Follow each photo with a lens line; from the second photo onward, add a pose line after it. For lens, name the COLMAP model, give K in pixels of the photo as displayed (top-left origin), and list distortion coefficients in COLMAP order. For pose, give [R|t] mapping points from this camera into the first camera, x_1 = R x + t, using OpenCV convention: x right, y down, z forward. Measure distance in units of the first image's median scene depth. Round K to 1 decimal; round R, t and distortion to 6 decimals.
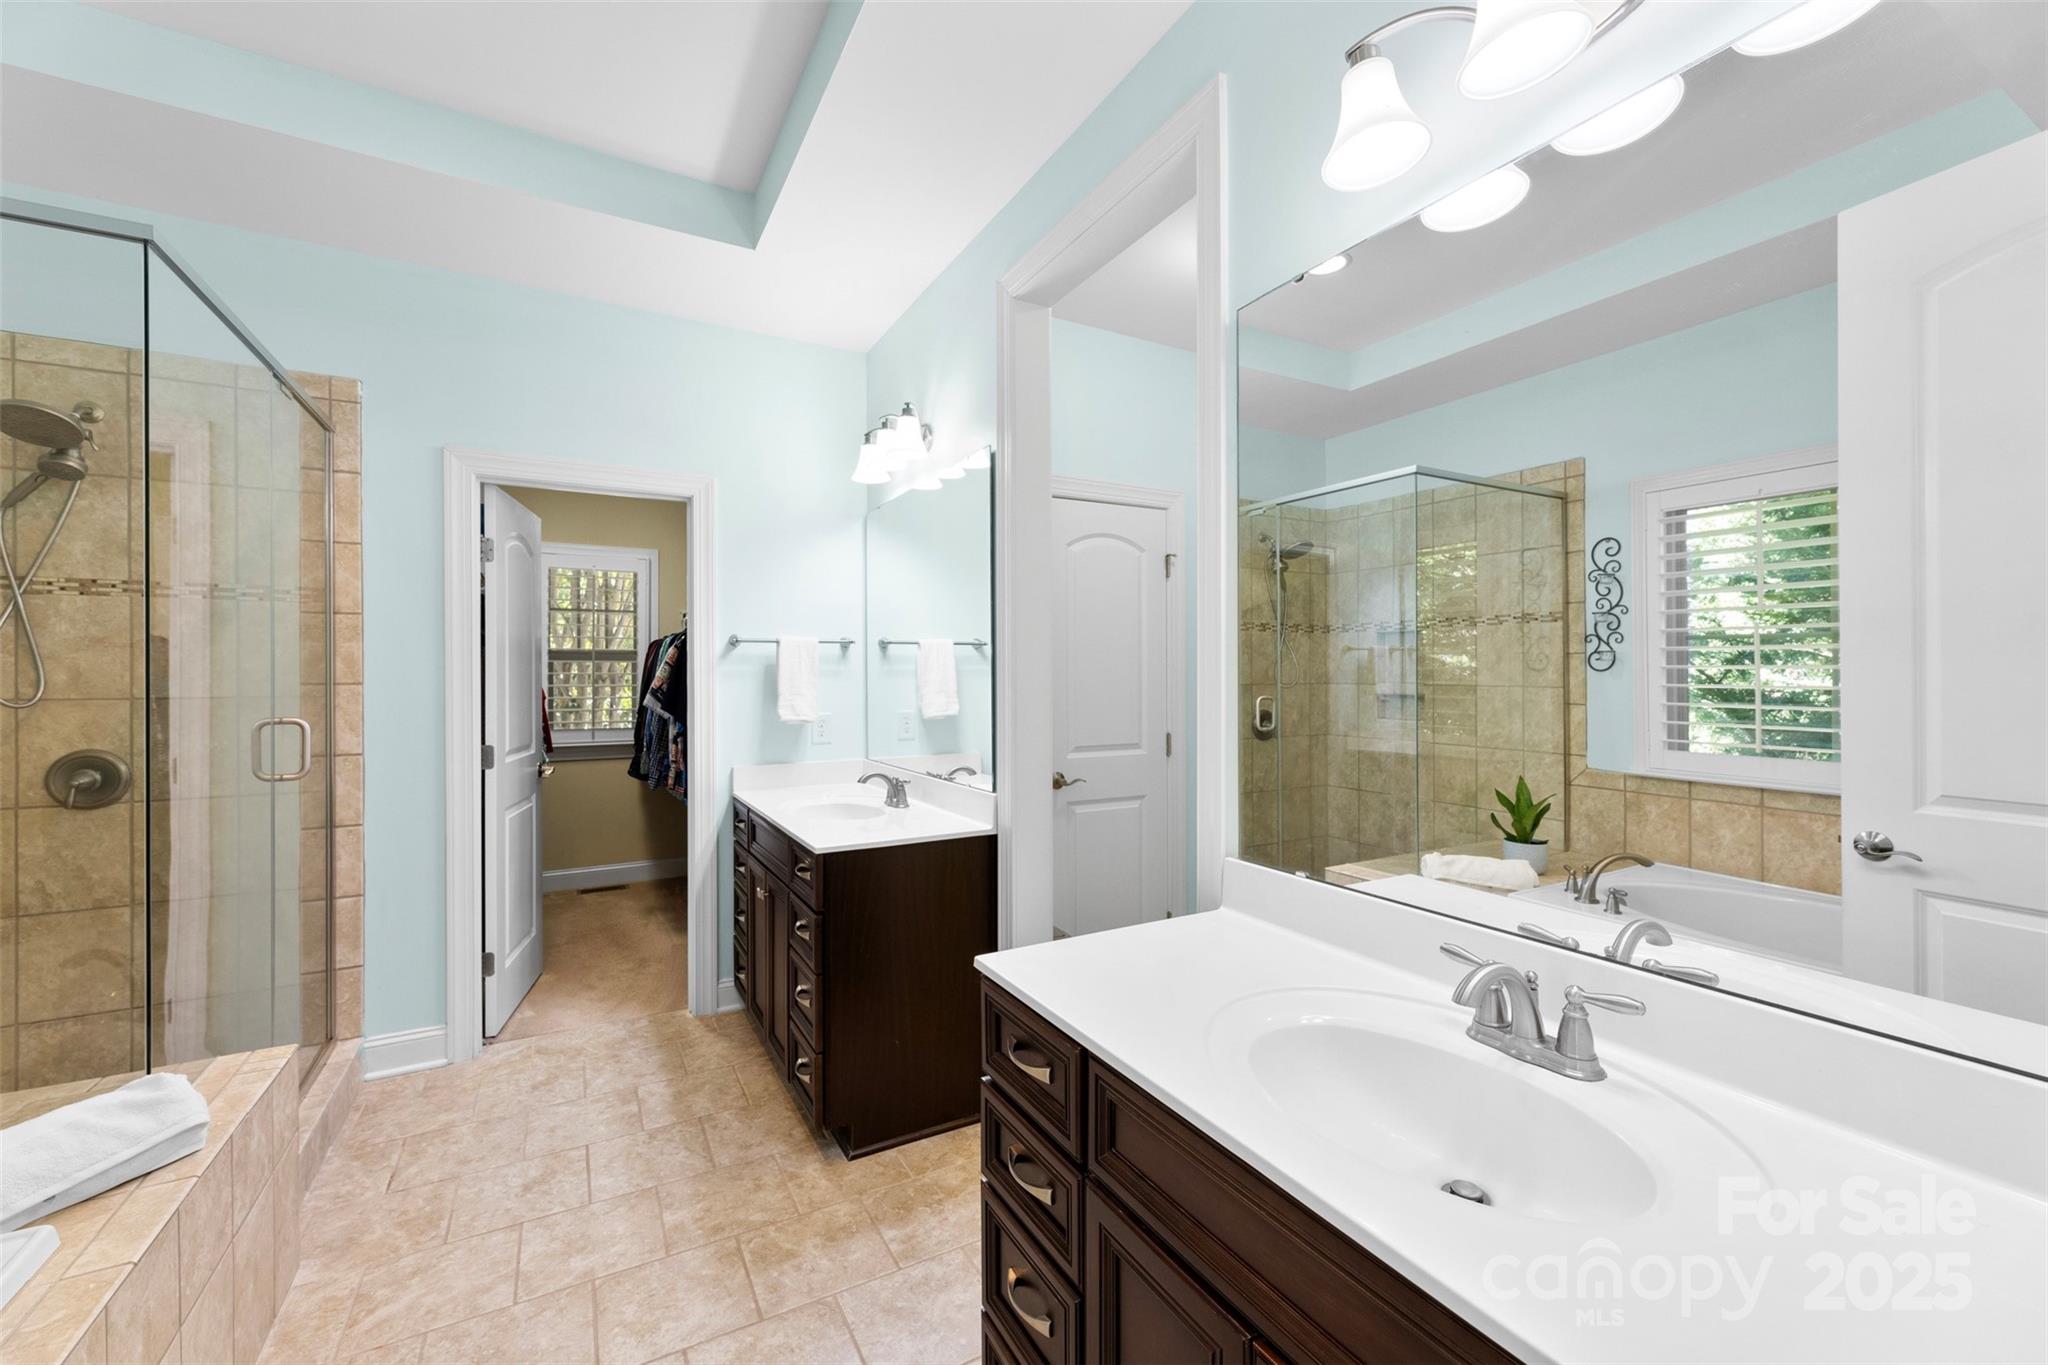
lens RADIAL K [[826.0, 0, 1030.2], [0, 826.0, 670.5], [0, 0, 1]] dist [-0.003525, -0.000543]
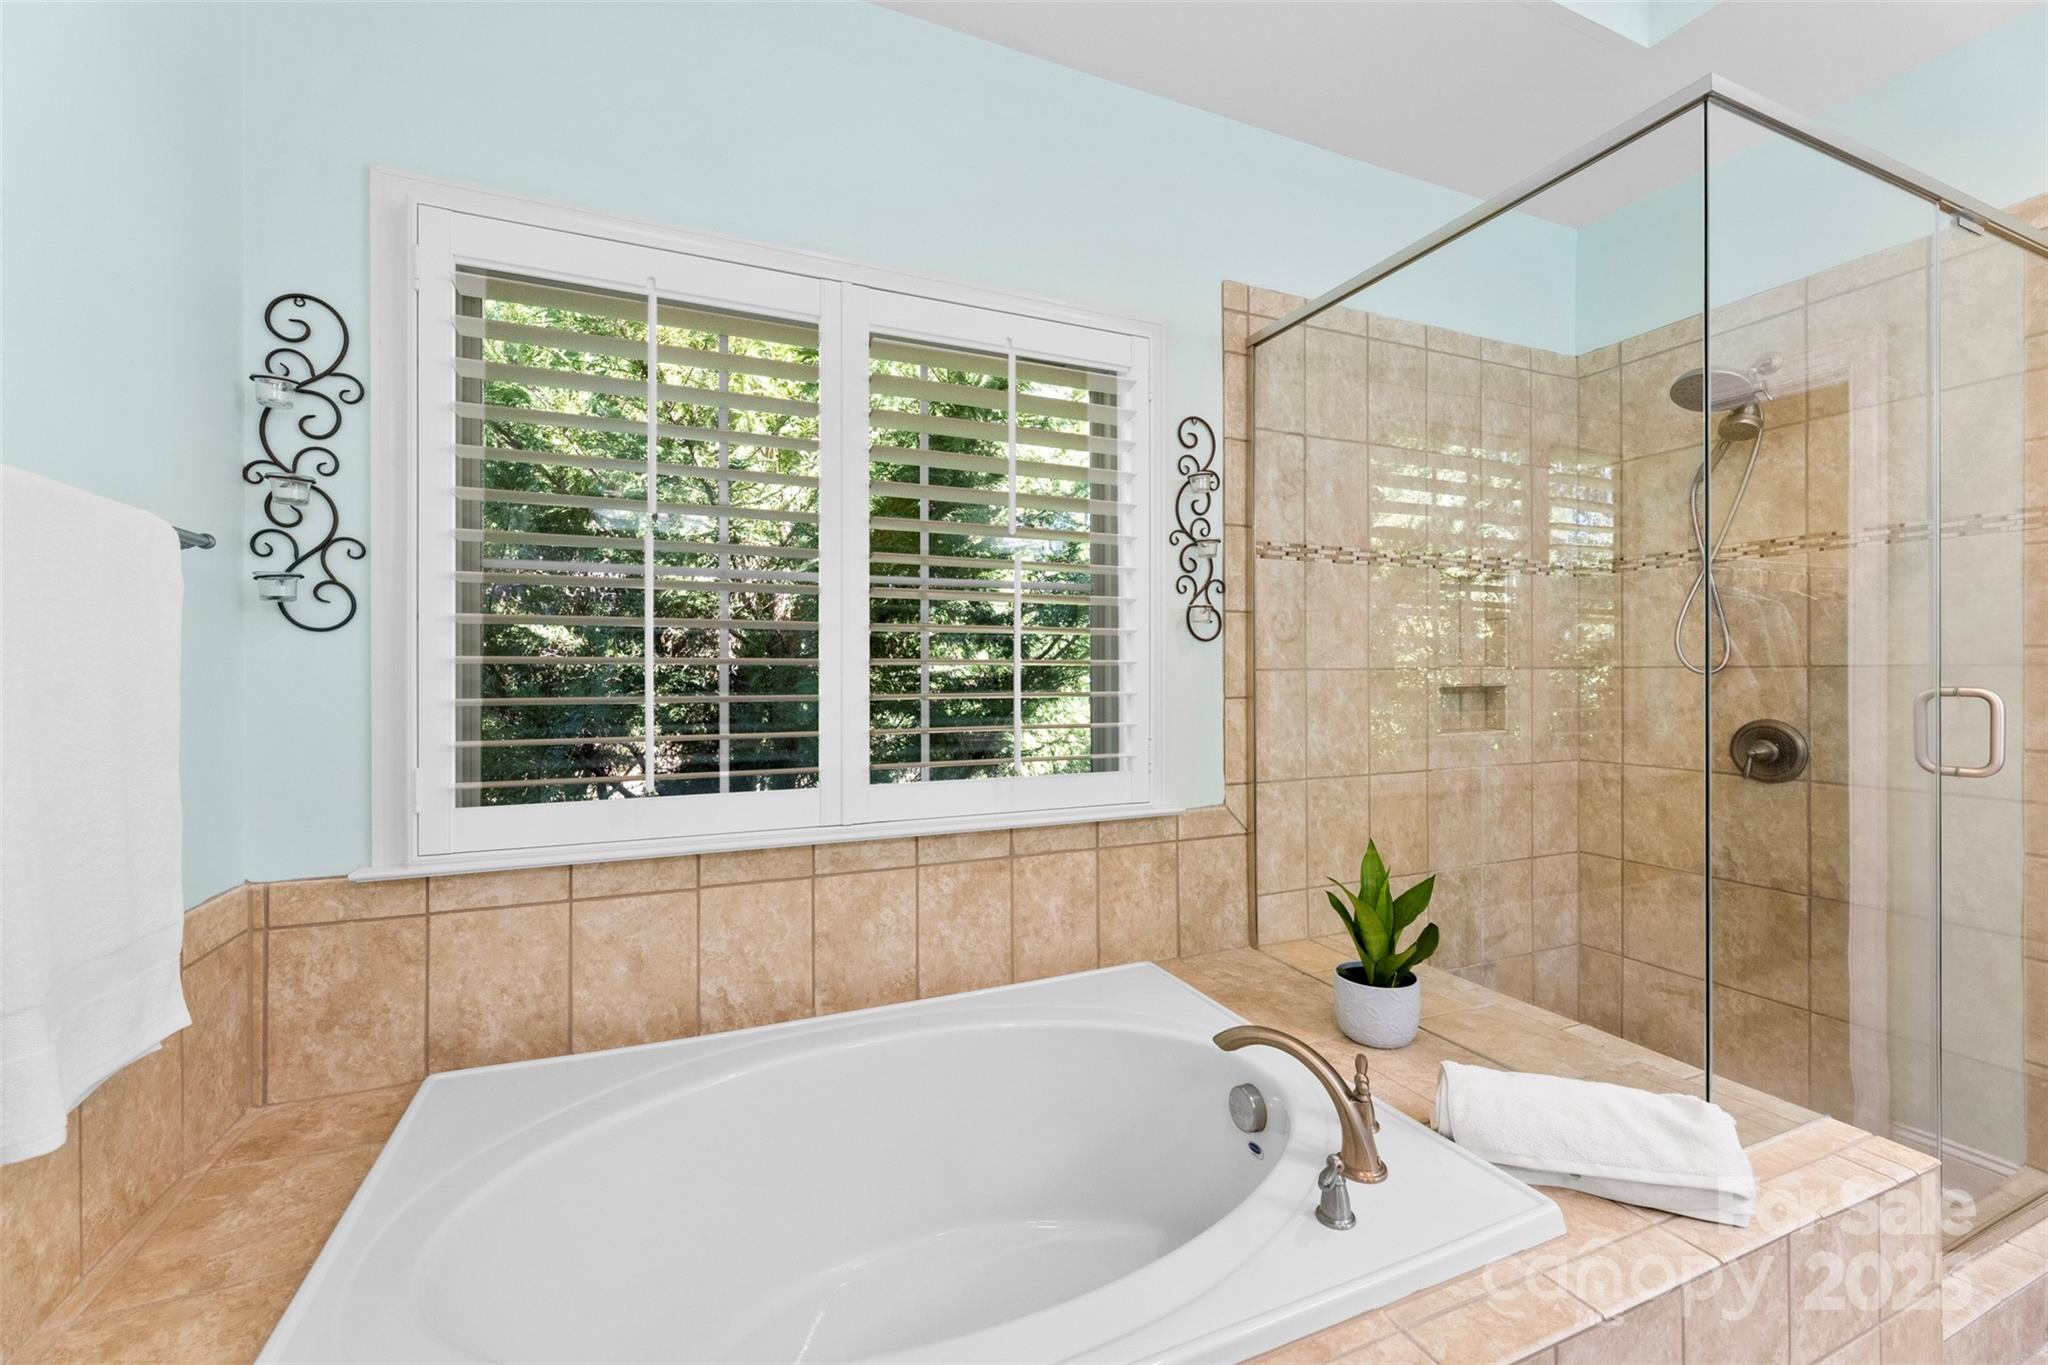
lens RADIAL K [[826.0, 0, 1025.8], [0, 826.0, 673.4], [0, 0, 1]] dist [-0.003525, -0.000543]
pose [[-0.112618, 0.005860, -0.993621, -0.104938], [0.002973, 0.999980, 0.005560, 0.035230], [0.993634, -0.002328, -0.112633, 0.256627]]
